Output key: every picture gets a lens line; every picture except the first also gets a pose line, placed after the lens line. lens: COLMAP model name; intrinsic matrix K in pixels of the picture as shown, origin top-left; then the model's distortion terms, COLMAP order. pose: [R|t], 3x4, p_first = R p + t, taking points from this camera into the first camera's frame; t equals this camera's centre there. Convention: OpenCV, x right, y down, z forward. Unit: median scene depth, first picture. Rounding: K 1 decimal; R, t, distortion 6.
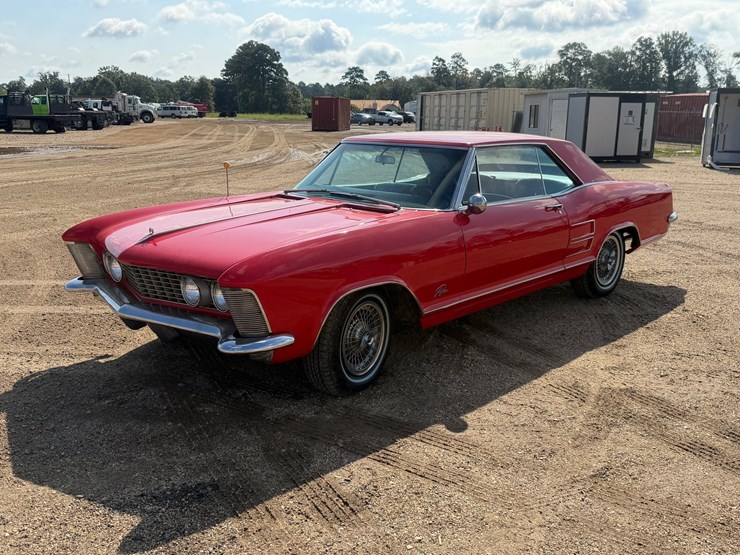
lens RADIAL K [[694.0, 0, 370.0], [0, 694.0, 277.5], [0, 0, 1]] dist [0.172498, -0.374206]
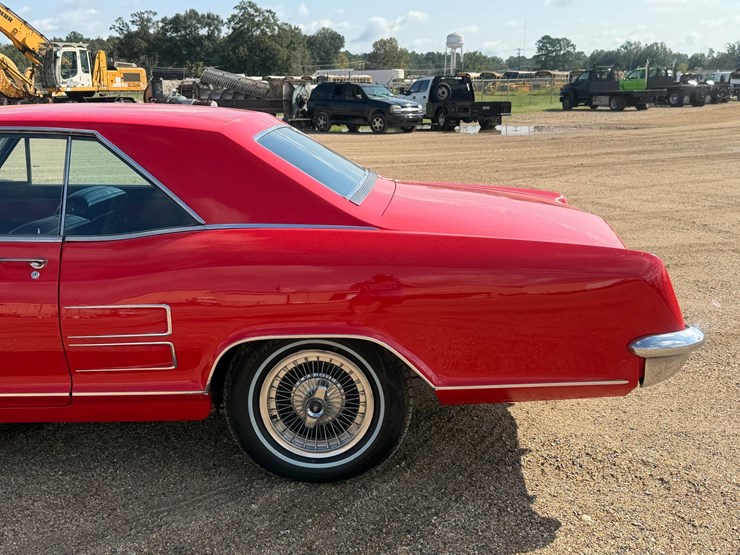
lens RADIAL K [[778.2, 0, 370.0], [0, 778.2, 277.5], [0, 0, 1]] dist [0.138592, -0.278965]
pose [[0.671976, 0.156163, -0.723921, 0.087403], [-0.151382, 0.985839, 0.072145, -0.017596], [0.724936, 0.061109, 0.686100, 0.086241]]
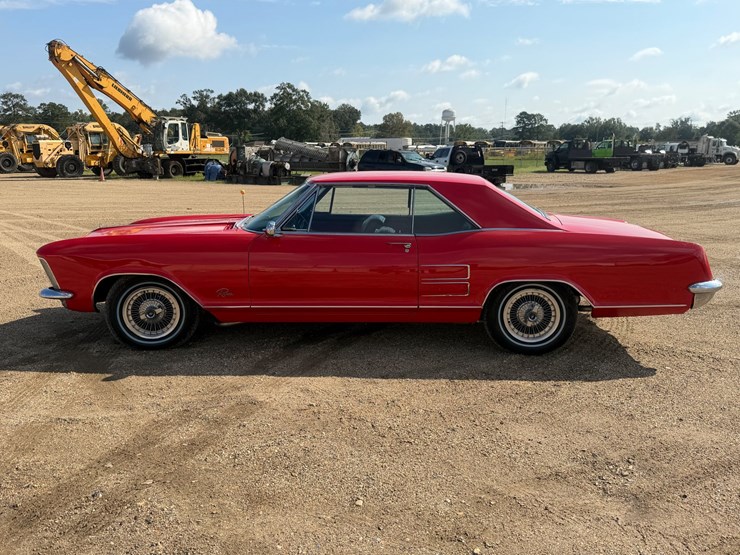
lens RADIAL K [[635.0, 0, 367.3], [0, 635.0, 277.5], [0, 0, 1]] dist [0.171073, -0.366598]
pose [[0.657862, 0.134522, -0.741027, 0.100626], [-0.165511, 0.985689, 0.032000, -0.007923], [0.734727, 0.101596, 0.670712, 0.036142]]
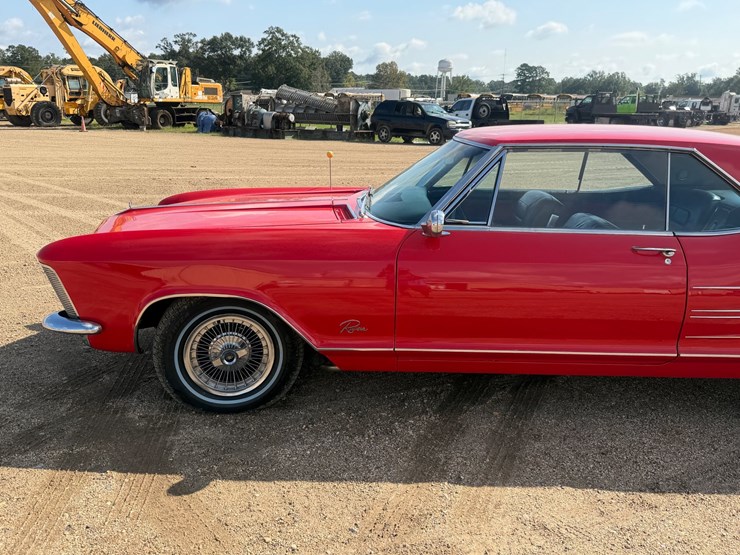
lens RADIAL K [[662.6, 0, 373.2], [0, 662.6, 280.4], [0, 0, 1]] dist [0.116108, -0.214190]
pose [[0.673570, 0.188388, -0.714712, 0.056018], [-0.177235, 0.979928, 0.091264, -0.009081], [0.717559, 0.065199, 0.693439, 0.044922]]
